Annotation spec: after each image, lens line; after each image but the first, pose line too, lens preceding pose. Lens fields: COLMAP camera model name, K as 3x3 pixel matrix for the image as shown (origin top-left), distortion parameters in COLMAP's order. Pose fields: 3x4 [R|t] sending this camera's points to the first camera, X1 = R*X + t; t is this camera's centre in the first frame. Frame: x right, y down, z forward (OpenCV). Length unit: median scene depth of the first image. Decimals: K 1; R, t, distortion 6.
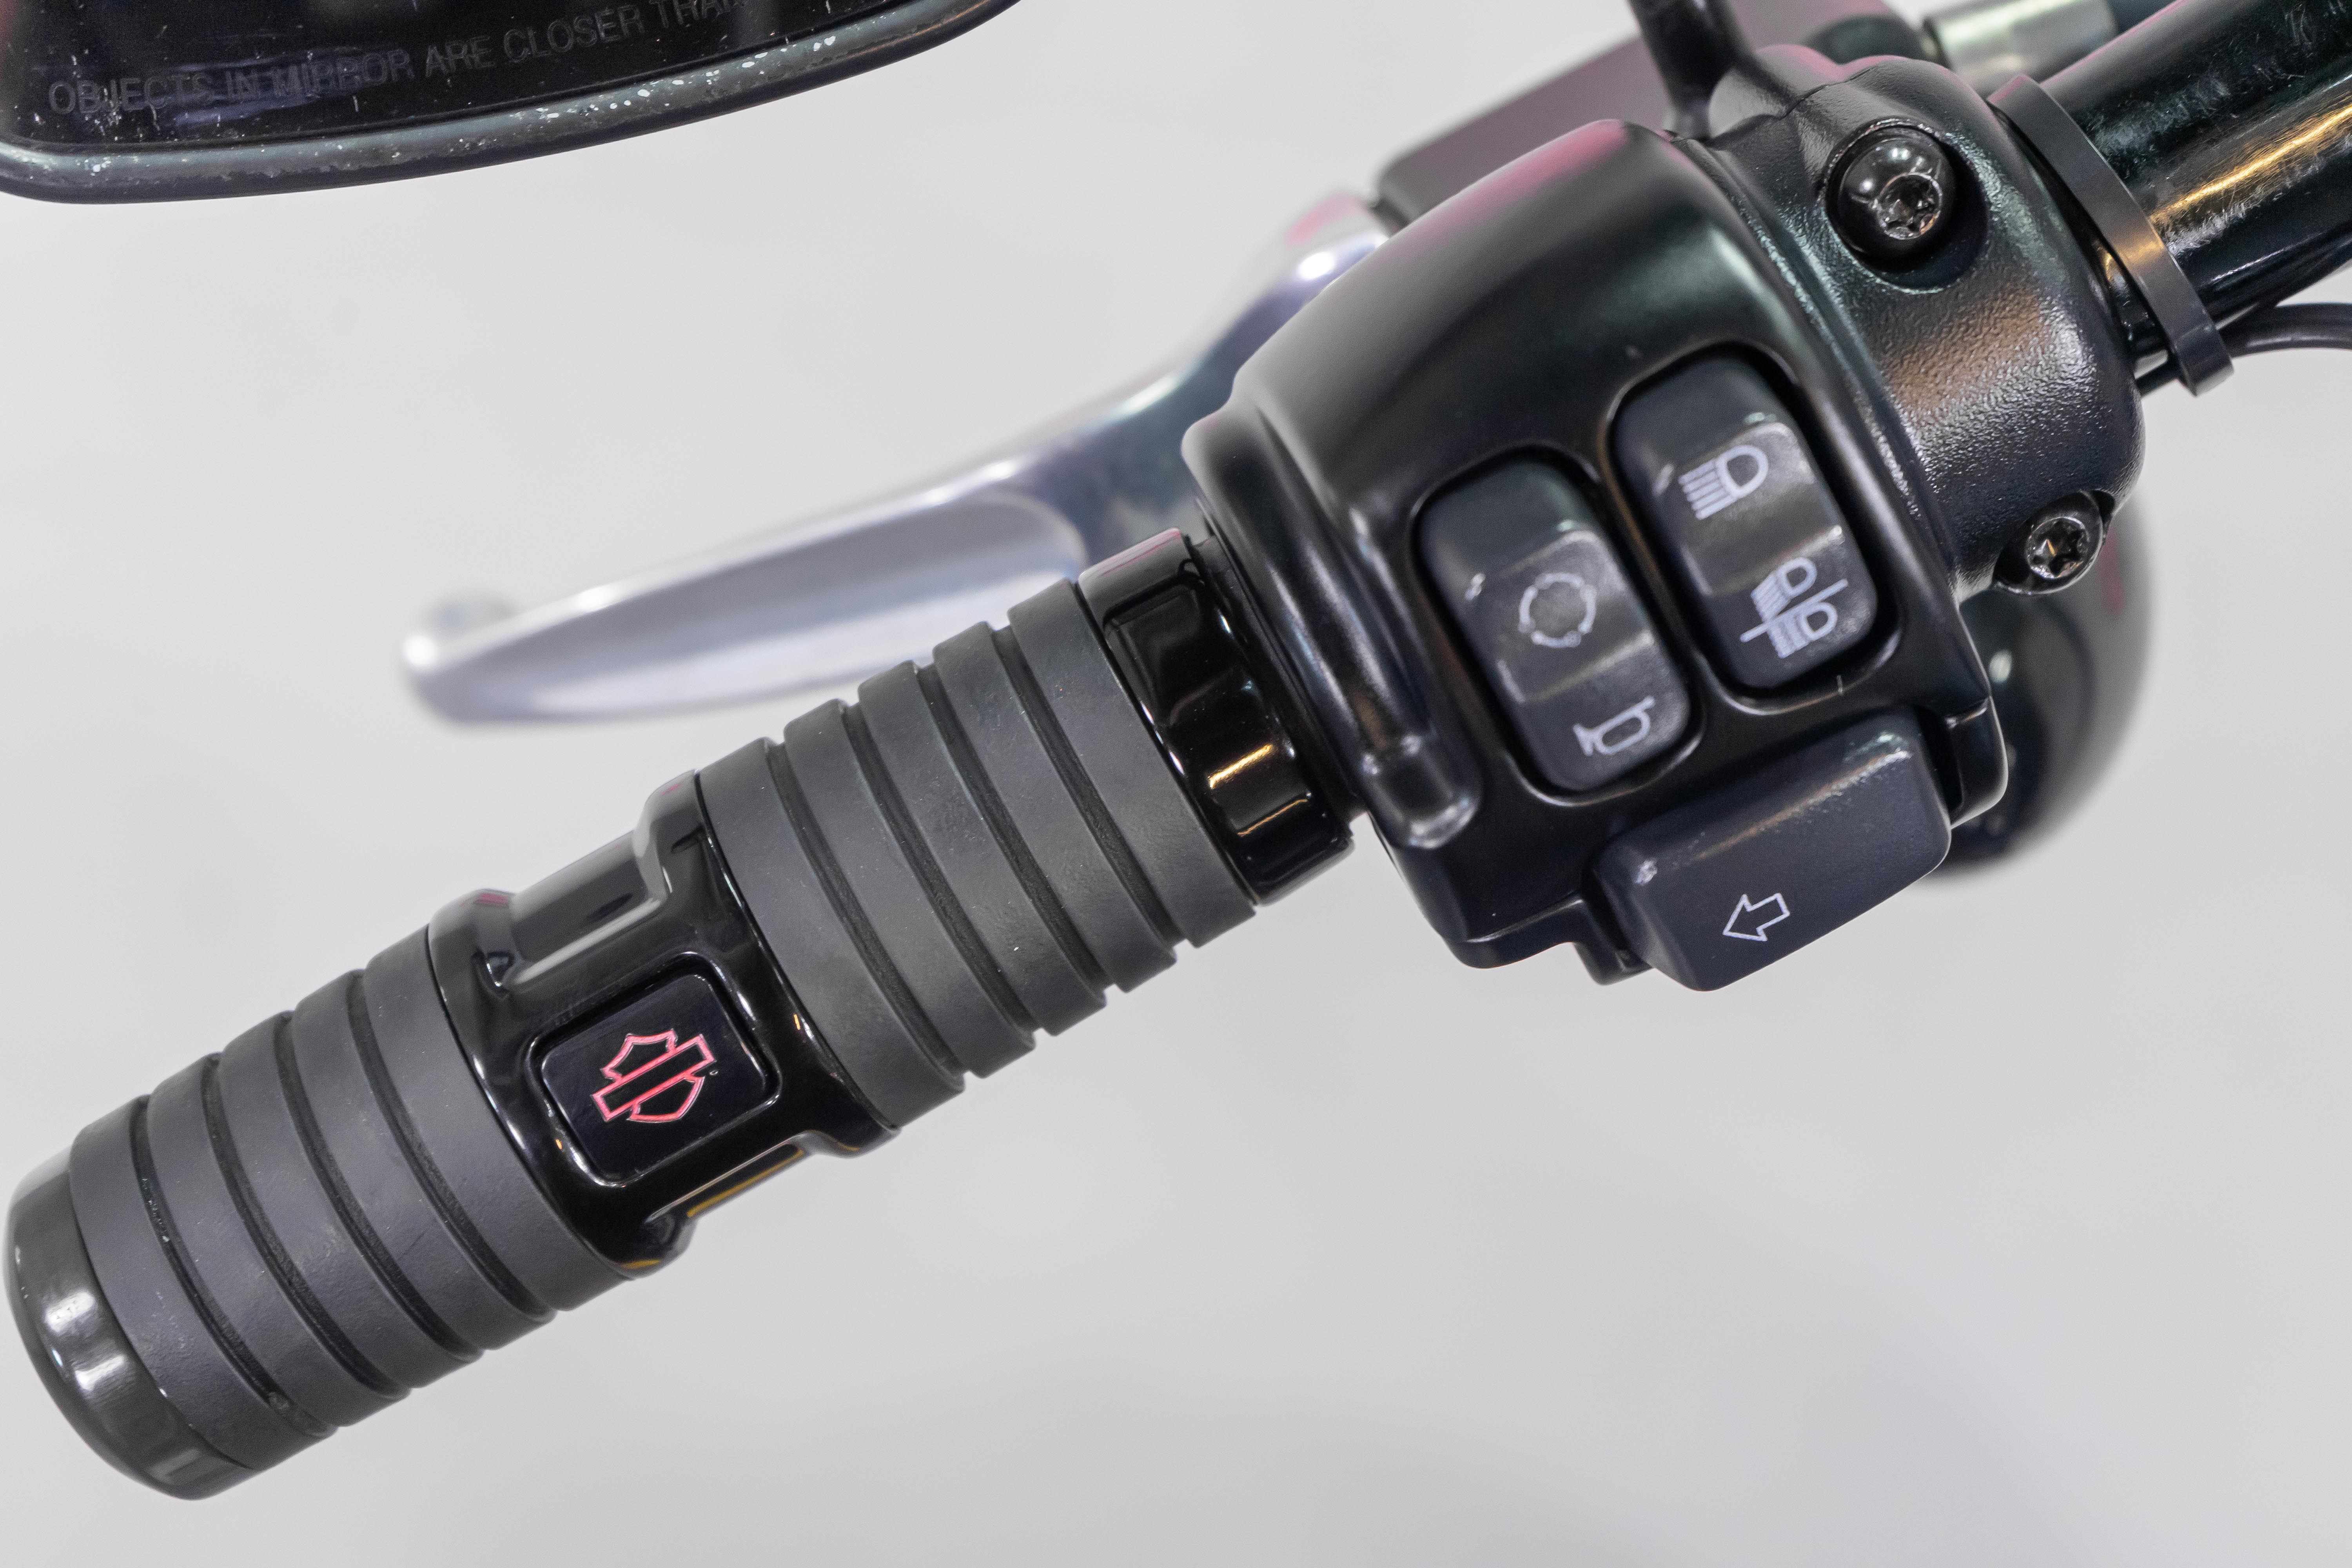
lens RADIAL K [[3797.9, 0, 1171.4], [0, 3797.9, 787.7], [0, 0, 1]] dist [0.113356, 0.000000]
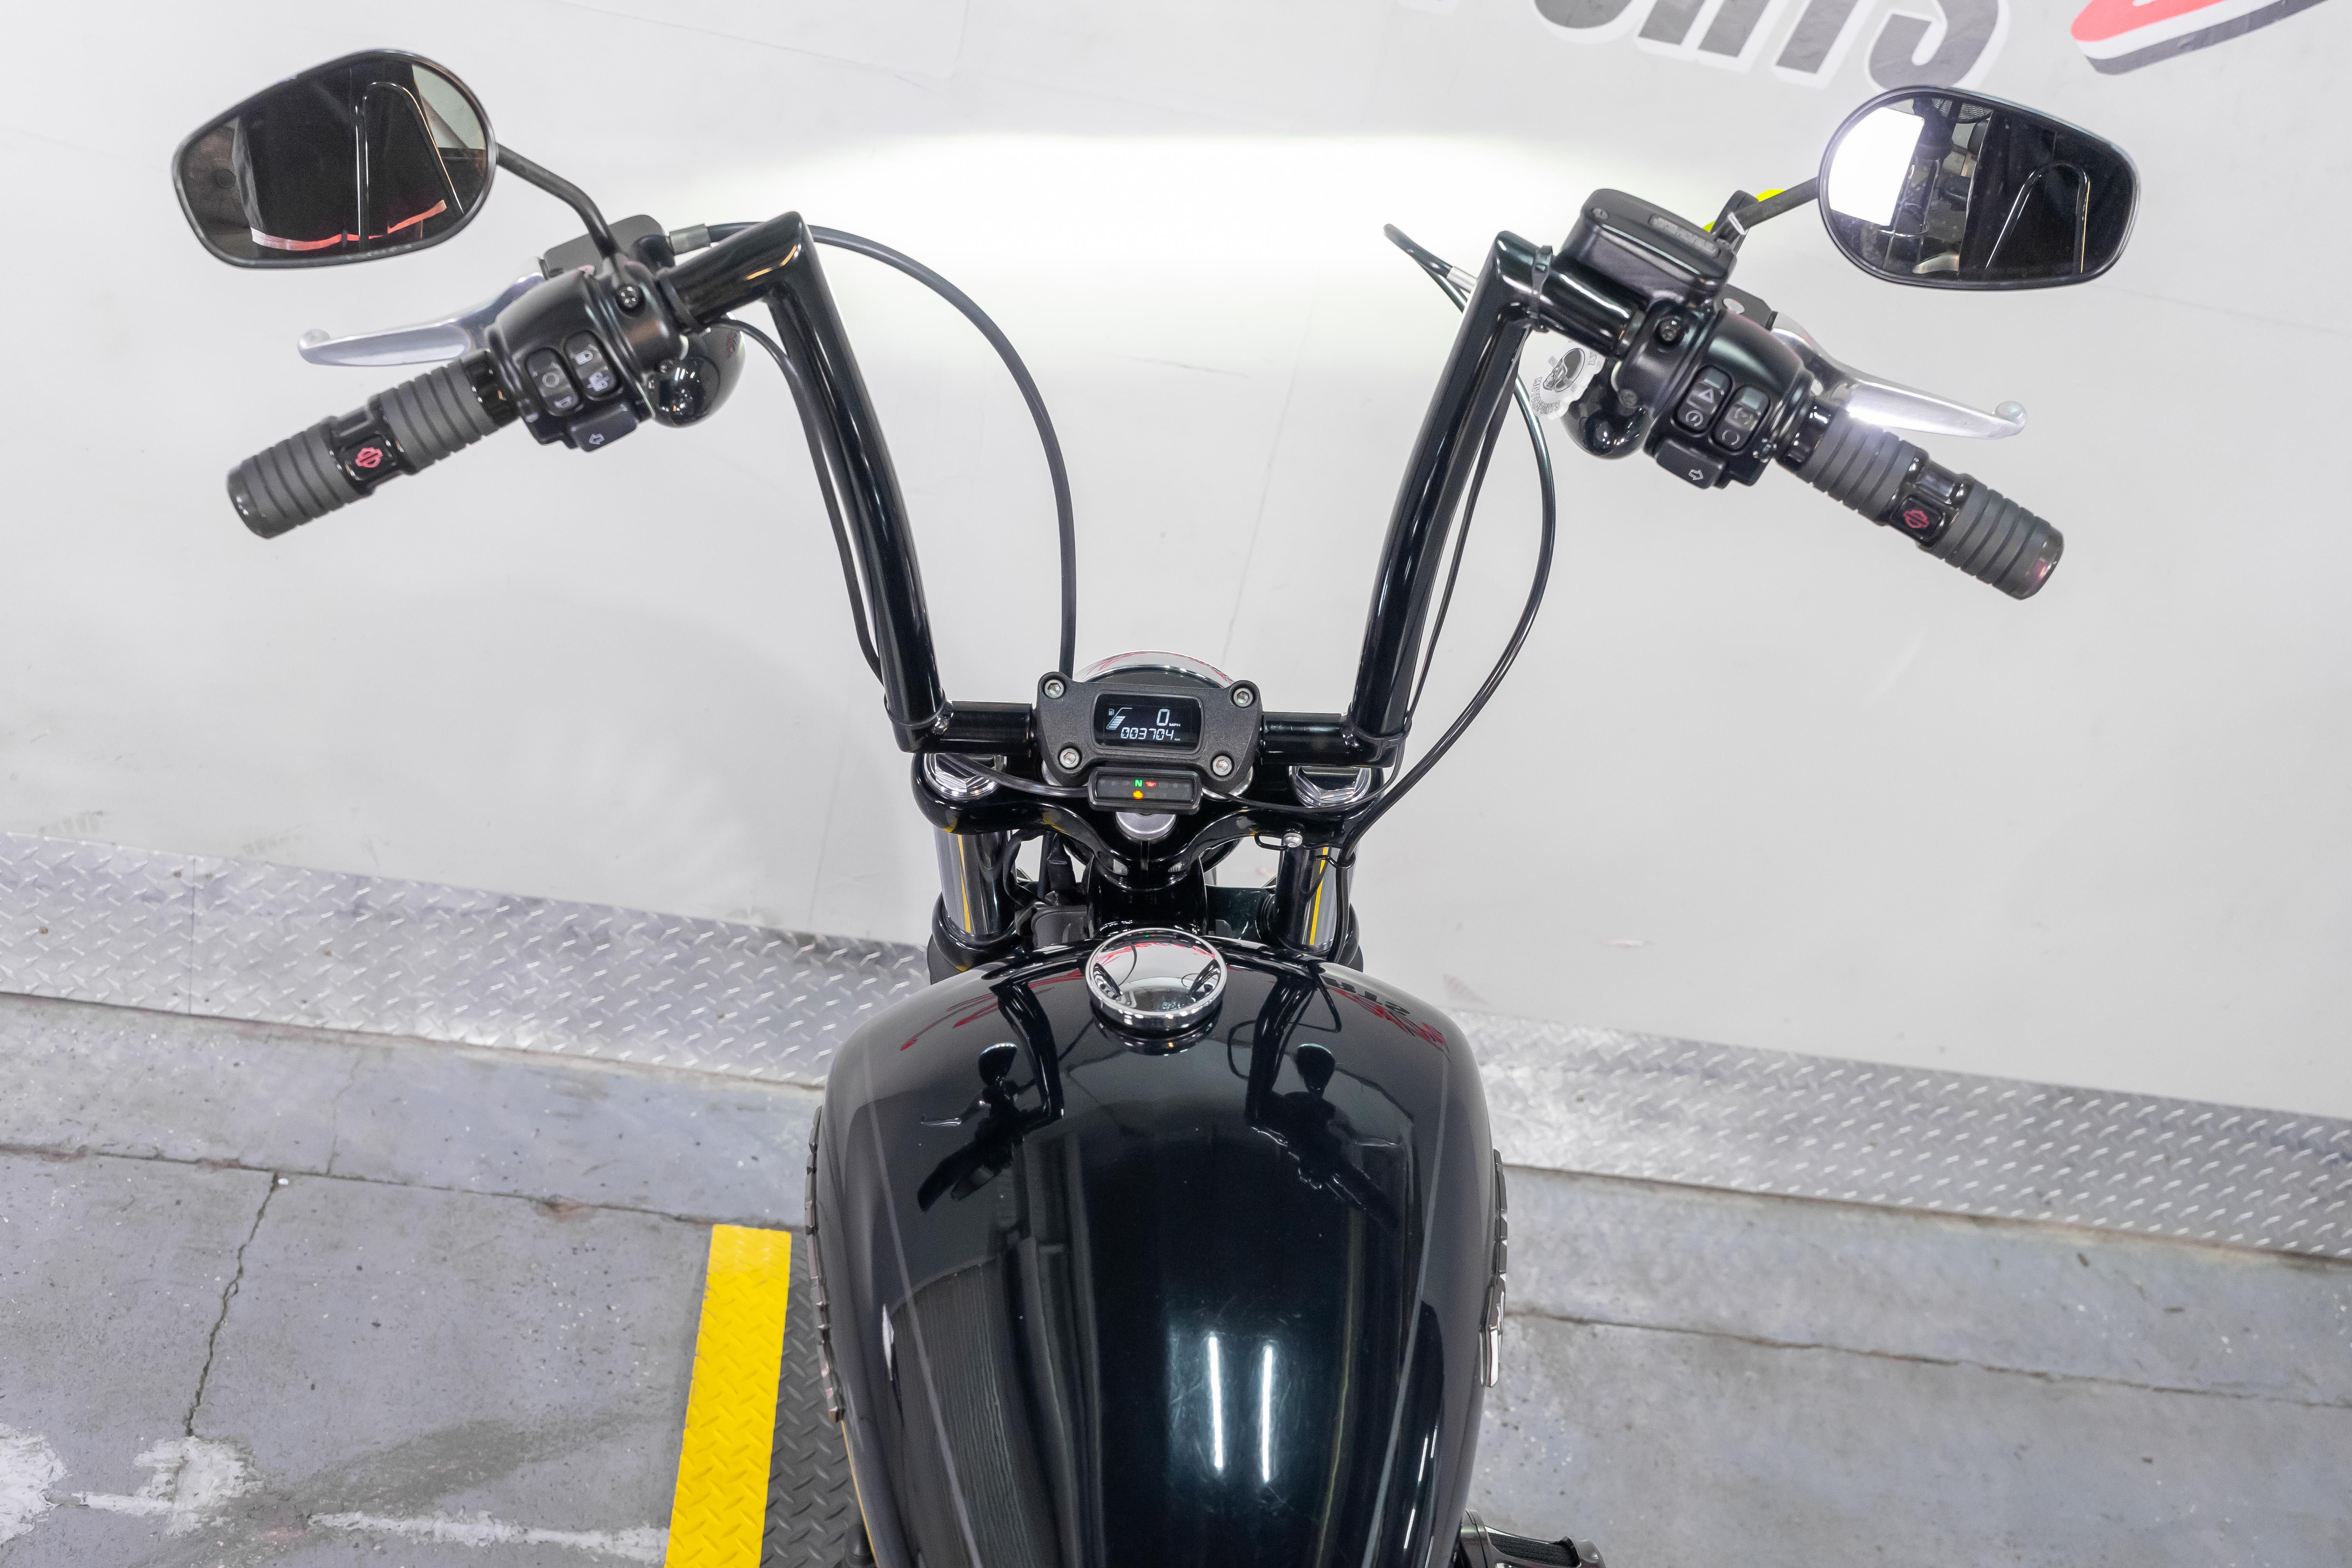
lens RADIAL K [[2535.0, 0, 1174.8], [0, 2535.0, 777.2], [0, 0, 1]] dist [0.010736, 0.000000]
pose [[0.979828, 0.030285, 0.197537, 0.247577], [-0.071435, 0.976221, 0.204669, -0.265456], [-0.186641, -0.214651, 0.958692, -2.415384]]
